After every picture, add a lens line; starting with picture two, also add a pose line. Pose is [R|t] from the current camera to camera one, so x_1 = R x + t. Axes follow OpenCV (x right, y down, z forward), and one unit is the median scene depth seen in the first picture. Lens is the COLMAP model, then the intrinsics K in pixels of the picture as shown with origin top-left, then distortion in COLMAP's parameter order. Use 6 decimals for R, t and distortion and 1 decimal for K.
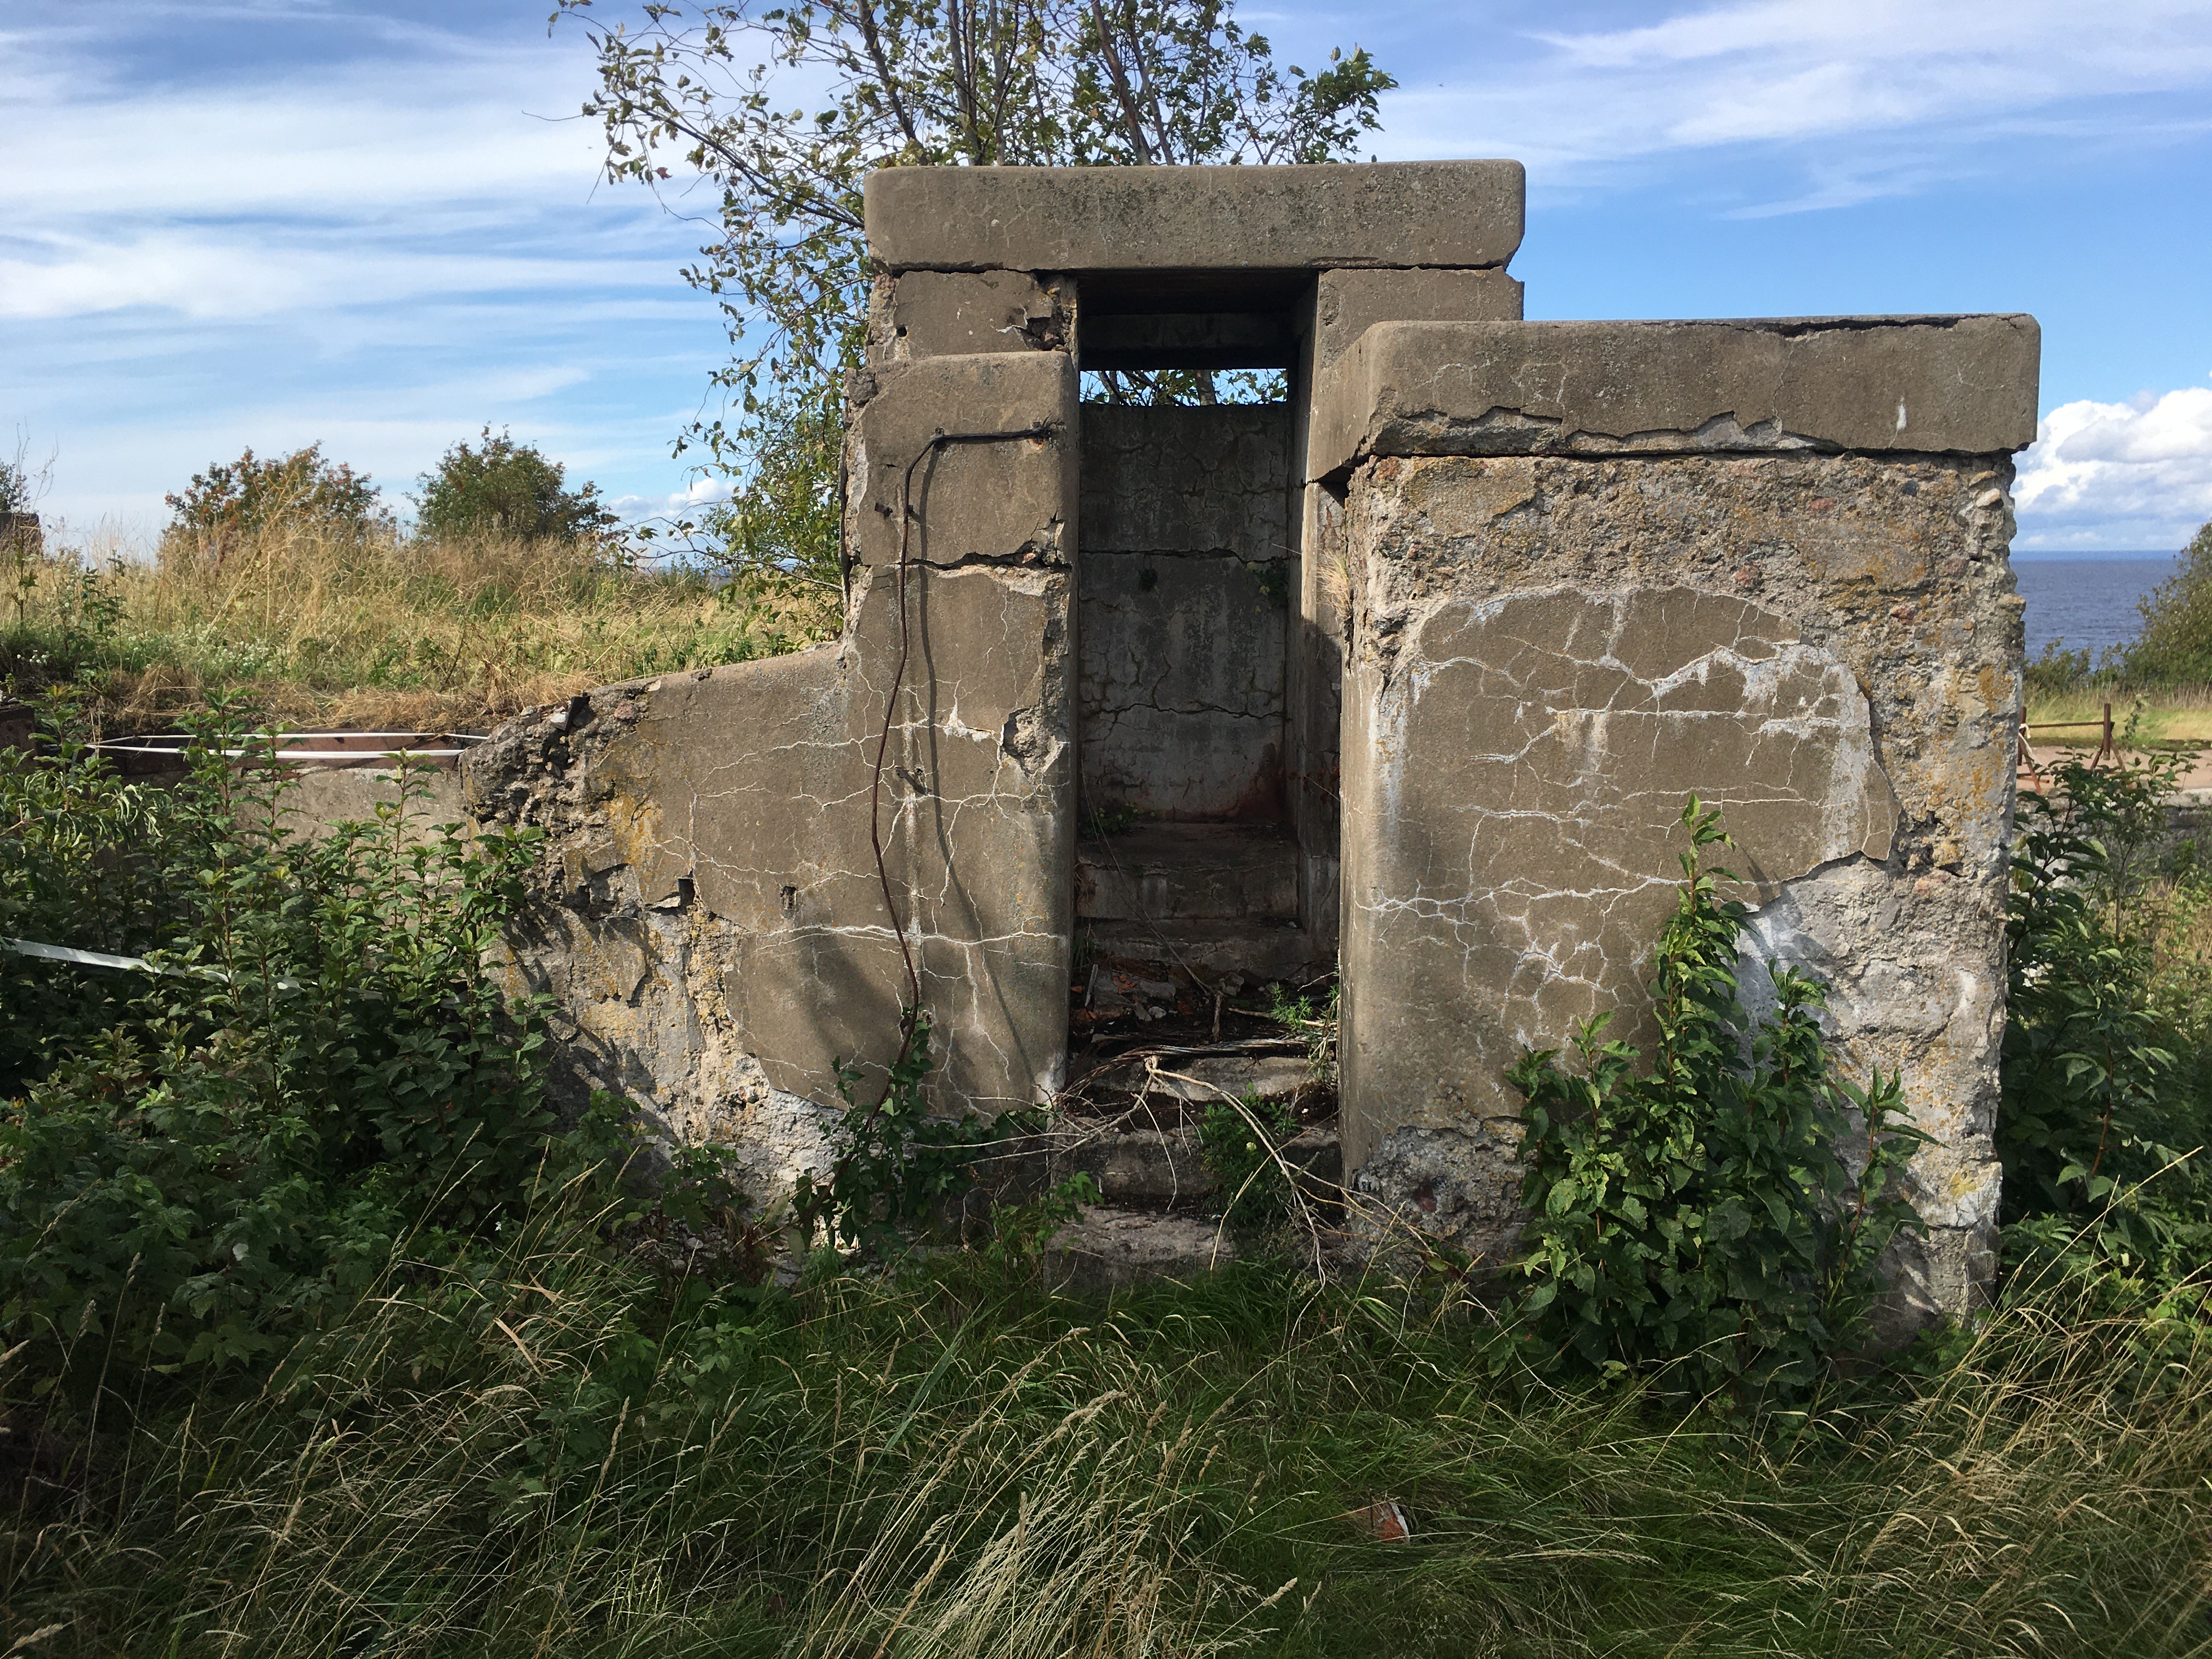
lens RADIAL K [[1884.0, 0, 1092.6], [0, 1884.0, 805.1], [0, 0, 1]] dist [0.073091, -0.090492]
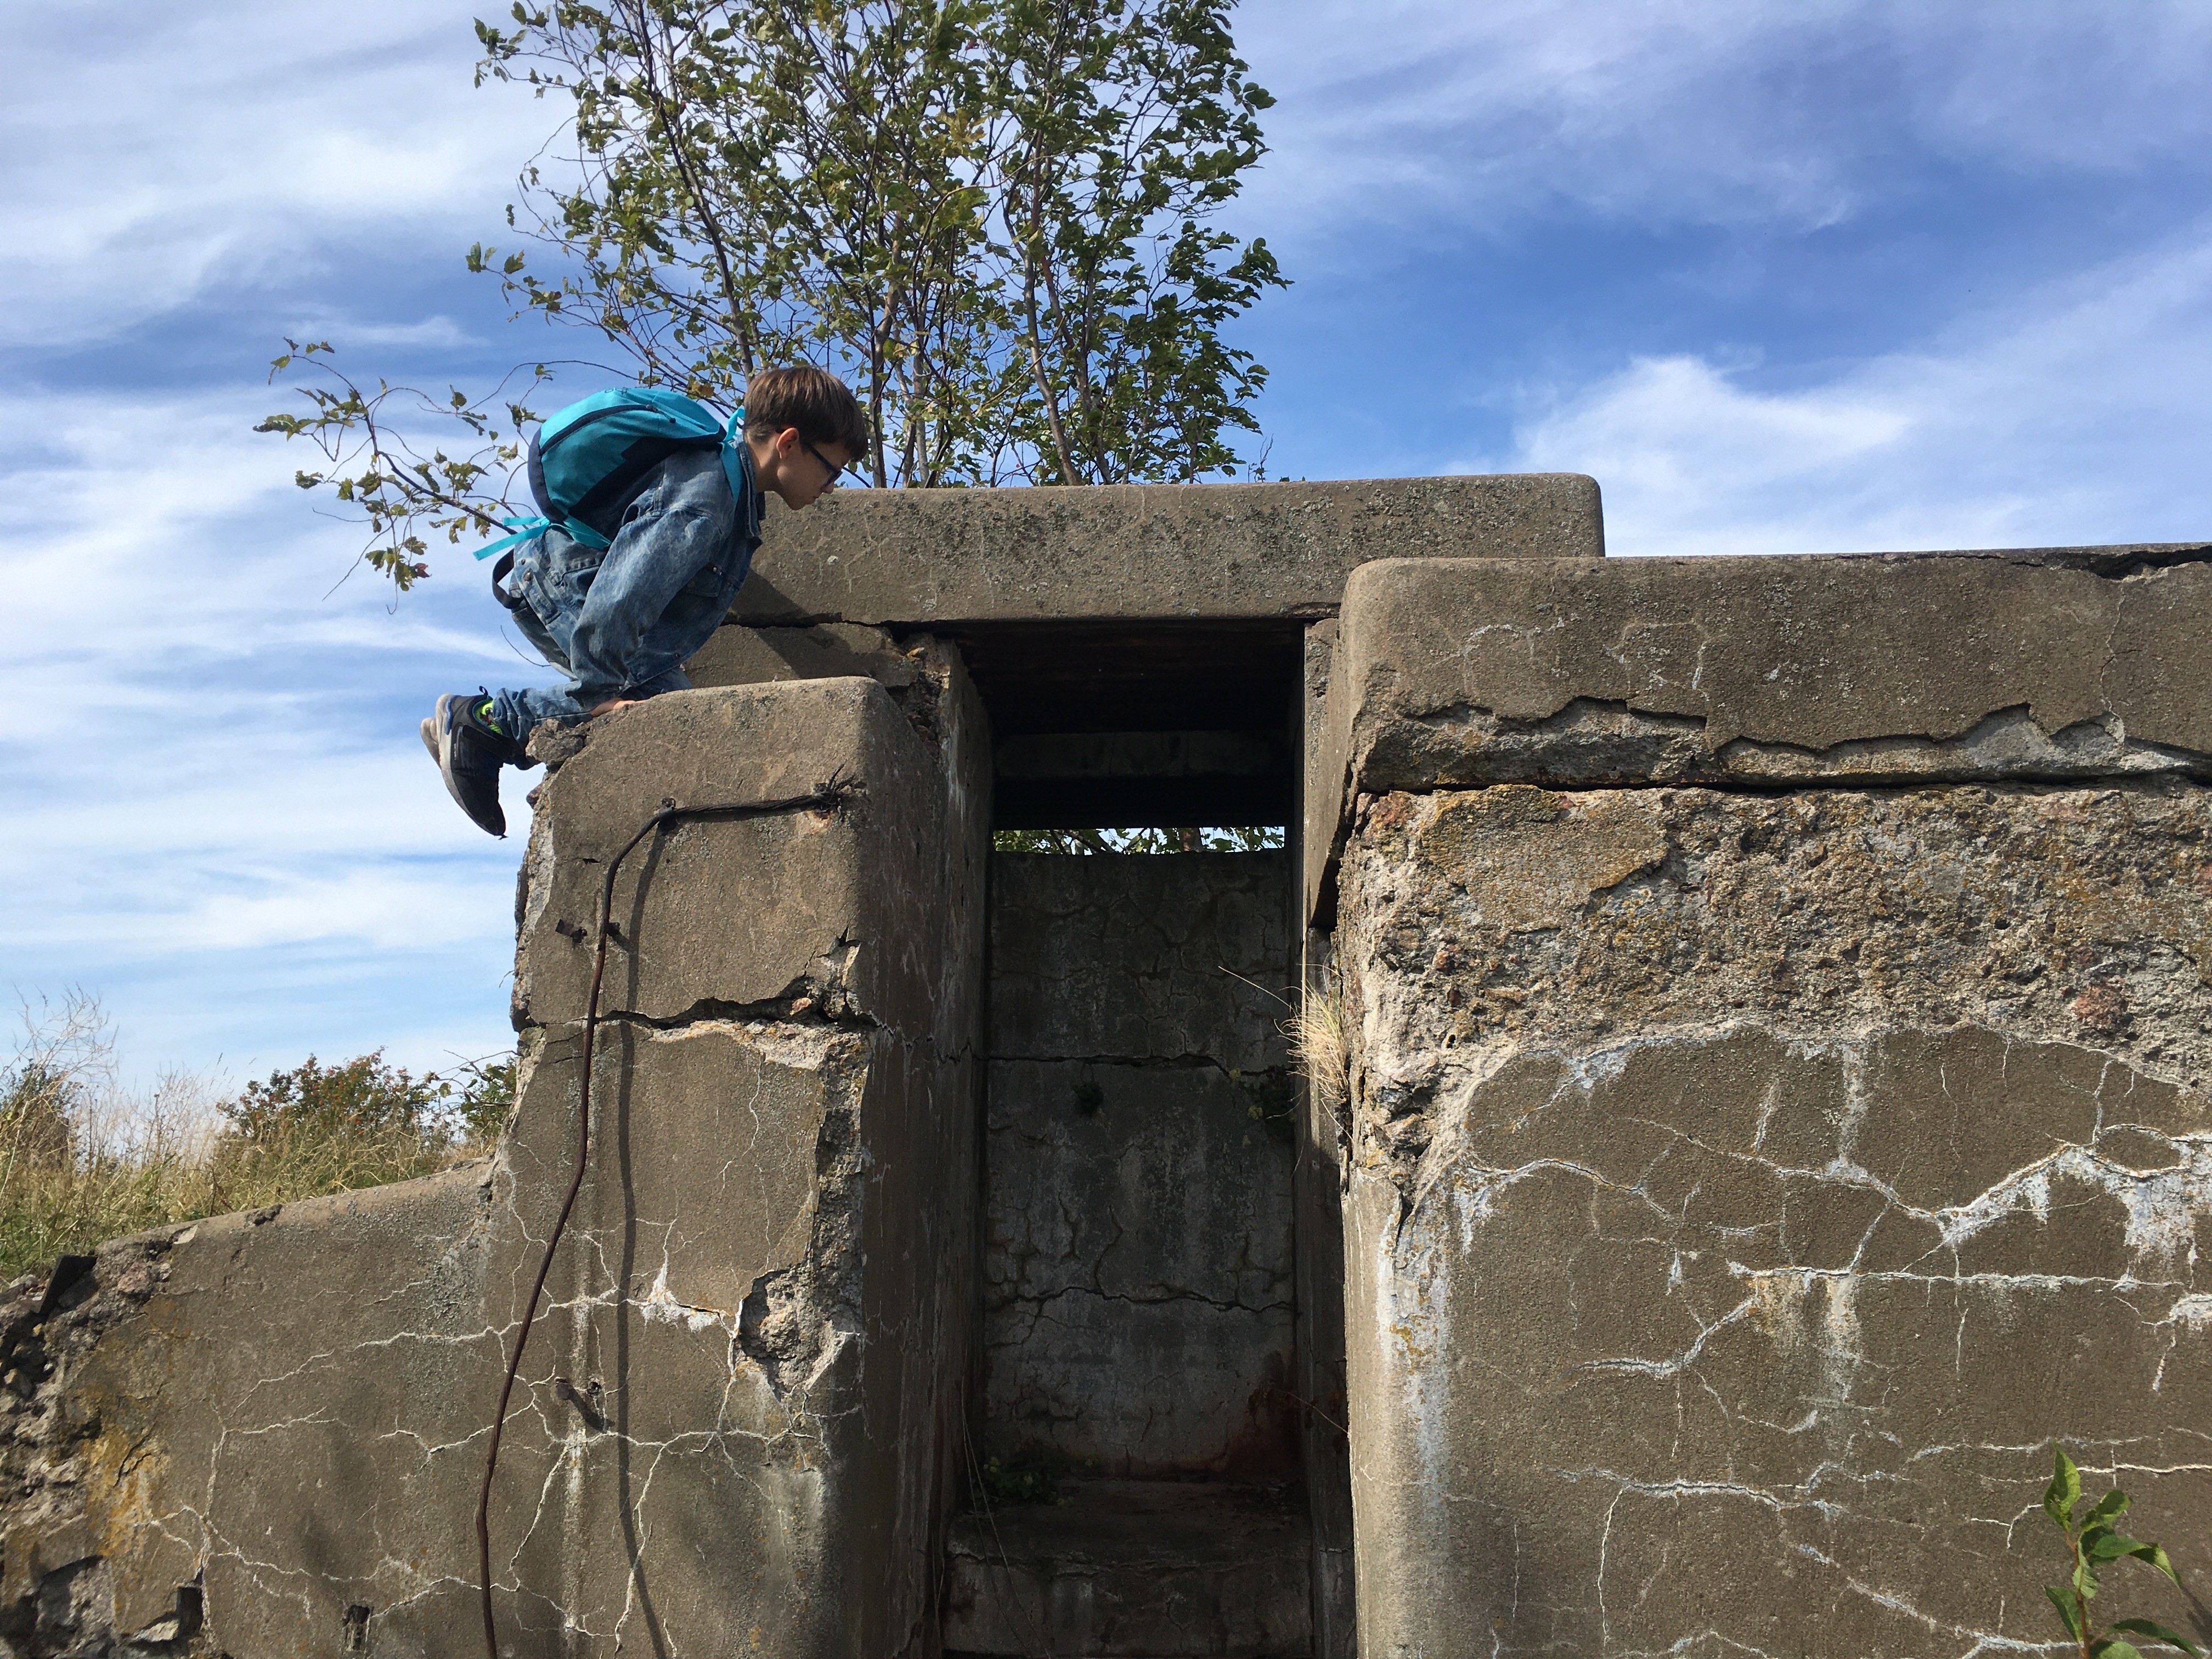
lens RADIAL K [[1884.0, 0, 1092.6], [0, 1884.0, 805.1], [0, 0, 1]] dist [0.073091, -0.090492]
pose [[0.998828, -0.004067, -0.048220, 0.095591], [-0.011516, 0.947858, -0.318484, -0.004038], [0.047001, 0.318666, 0.946701, 0.473173]]
